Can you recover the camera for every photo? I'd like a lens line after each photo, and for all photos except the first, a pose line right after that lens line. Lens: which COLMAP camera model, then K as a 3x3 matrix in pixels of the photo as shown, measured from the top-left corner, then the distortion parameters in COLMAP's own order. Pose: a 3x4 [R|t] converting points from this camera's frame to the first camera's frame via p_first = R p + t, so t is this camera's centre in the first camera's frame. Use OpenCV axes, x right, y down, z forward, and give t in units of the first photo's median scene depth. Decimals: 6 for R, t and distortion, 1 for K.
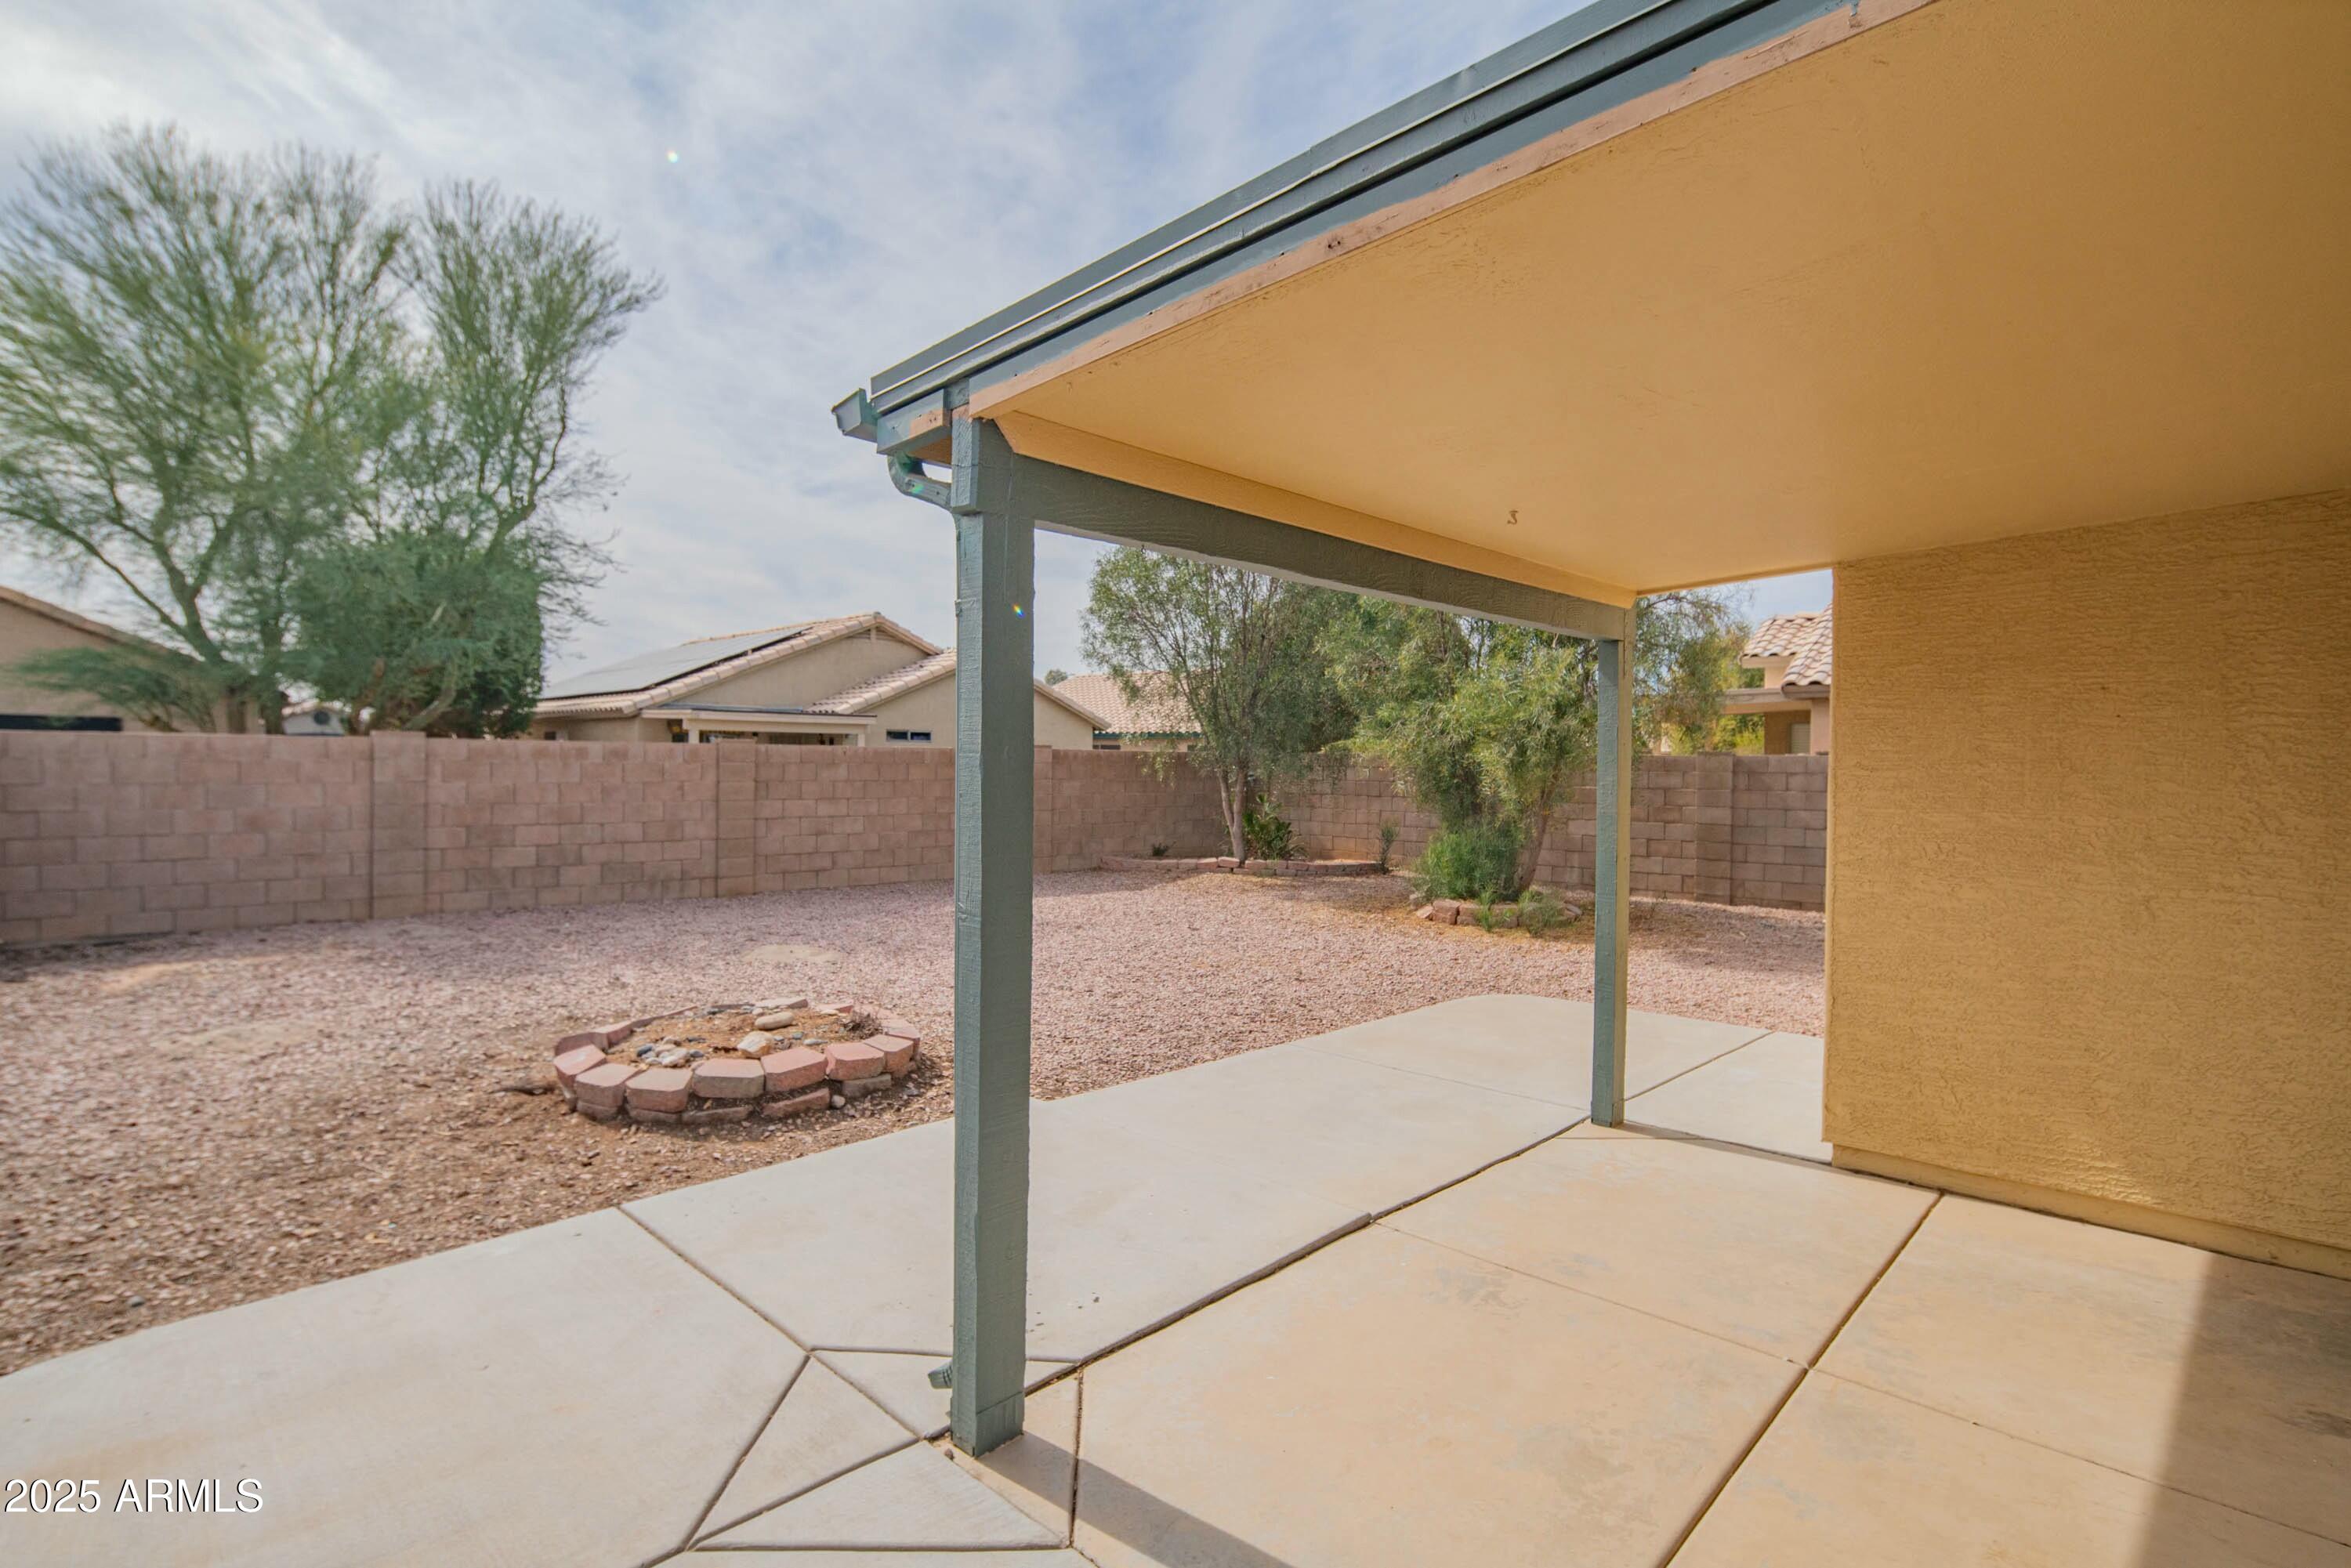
lens RADIAL K [[1165.5, 0, 1180.1], [0, 1165.5, 779.1], [0, 0, 1]] dist [0.007061, -0.005158]
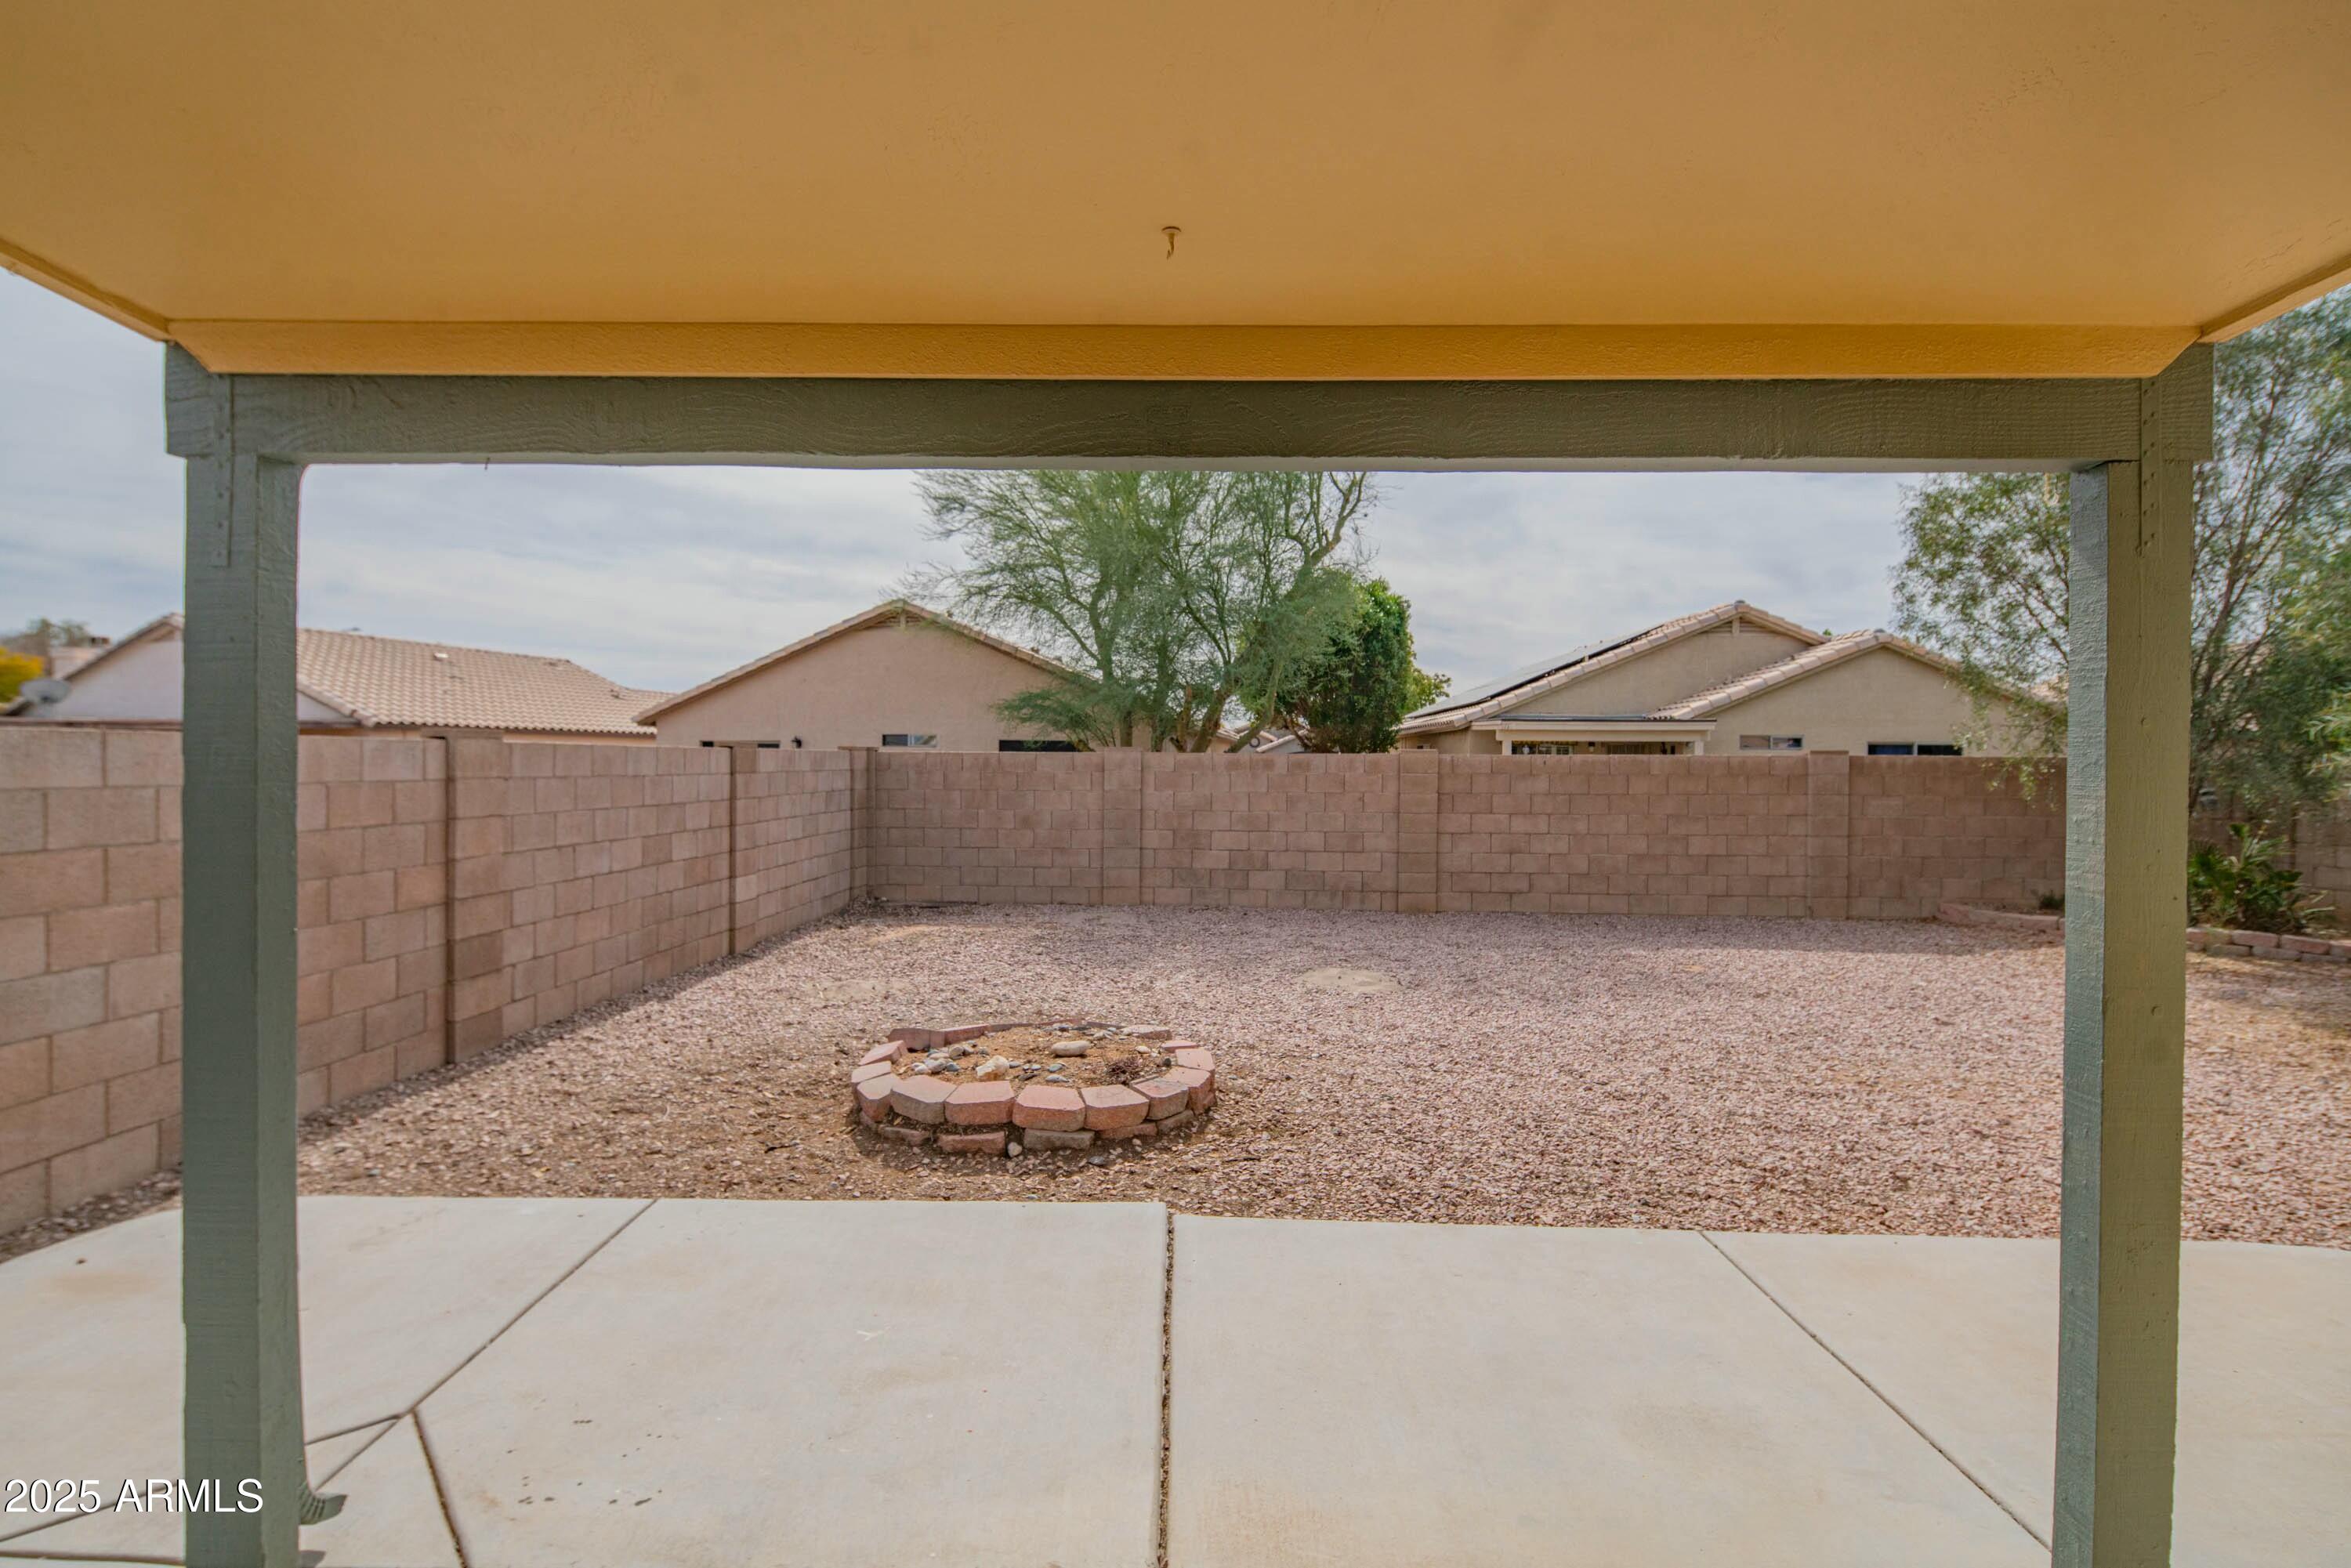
lens RADIAL K [[1165.5, 0, 1170.8], [0, 1165.5, 772.5], [0, 0, 1]] dist [0.007061, -0.005158]
pose [[0.671949, -0.002238, -0.740594, 0.216480], [-0.009860, 0.999880, -0.011968, -0.001763], [0.740532, 0.015344, 0.671846, 0.232168]]
